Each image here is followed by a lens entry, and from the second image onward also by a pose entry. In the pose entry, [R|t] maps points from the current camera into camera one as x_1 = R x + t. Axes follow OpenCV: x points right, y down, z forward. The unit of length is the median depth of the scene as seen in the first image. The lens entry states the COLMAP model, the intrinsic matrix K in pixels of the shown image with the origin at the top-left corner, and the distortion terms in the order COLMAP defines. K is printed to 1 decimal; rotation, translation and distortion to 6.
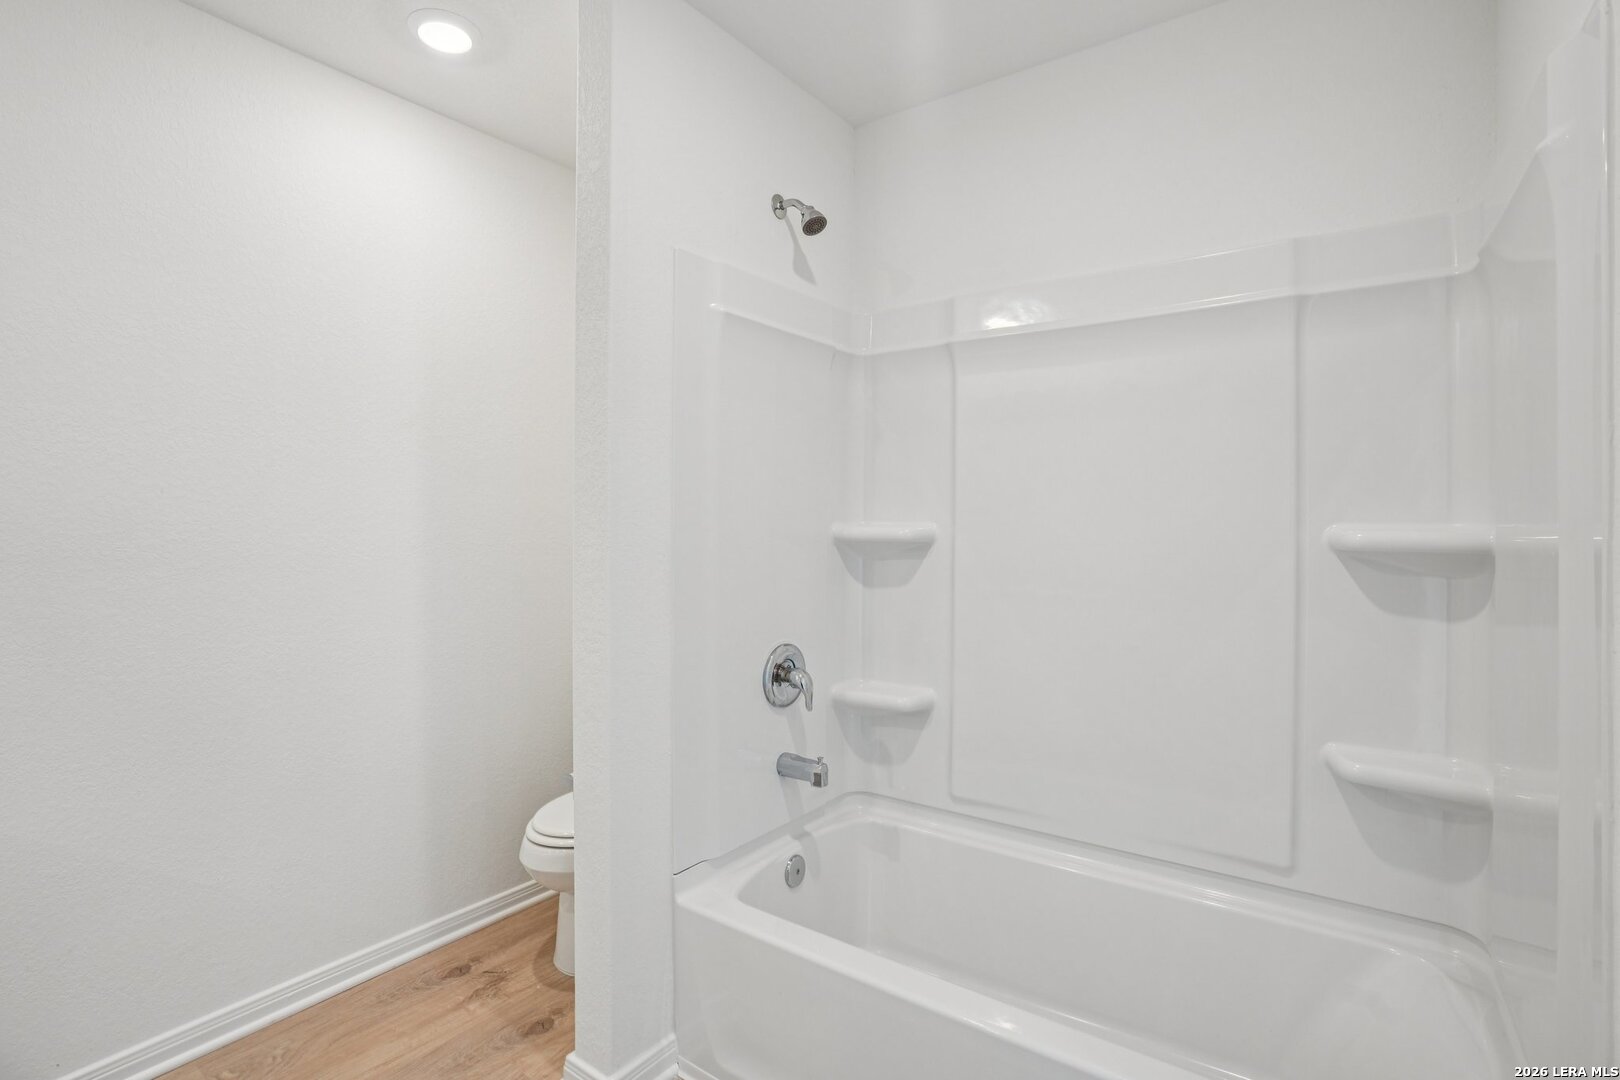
lens RADIAL K [[745.0, 0, 862.8], [0, 745.0, 523.6], [0, 0, 1]] dist [-0.052349, 0.010351]
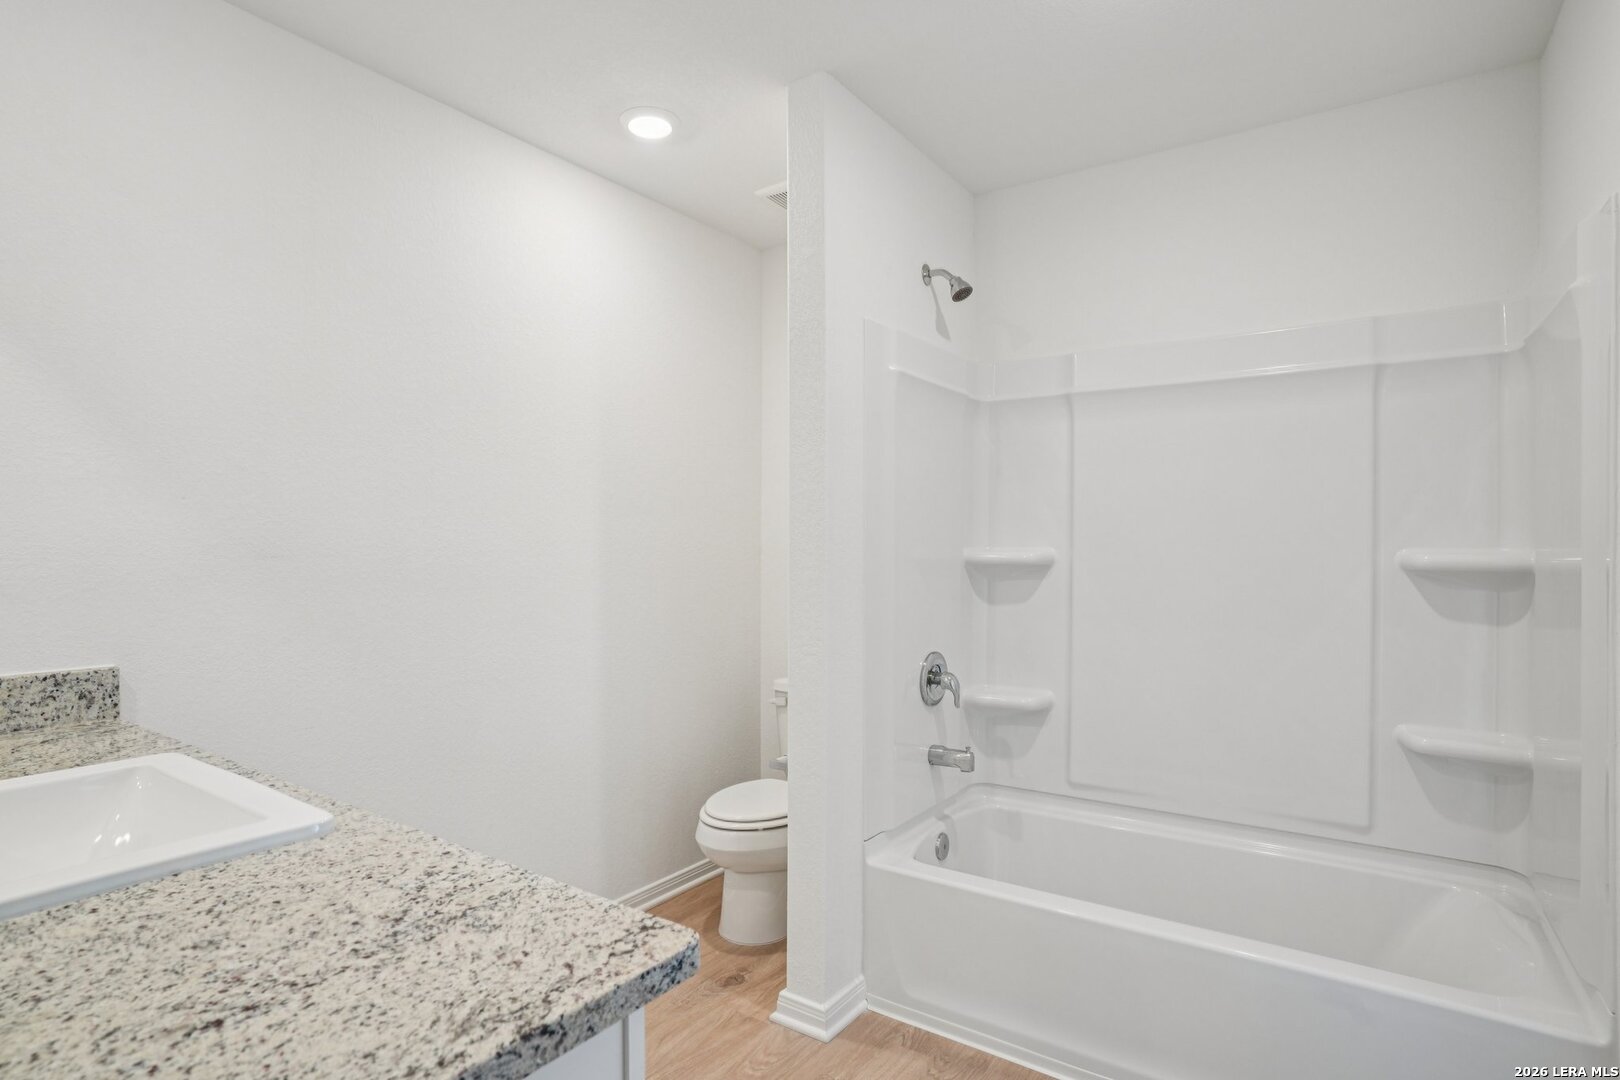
lens RADIAL K [[871.7, 0, 801.2], [0, 871.7, 555.3], [0, 0, 1]] dist [-0.039533, 0.006642]
pose [[0.999867, -0.001970, 0.016163, -0.367872], [0.001814, 0.999952, 0.009644, -0.003683], [-0.016181, -0.009614, 0.999823, -0.400222]]
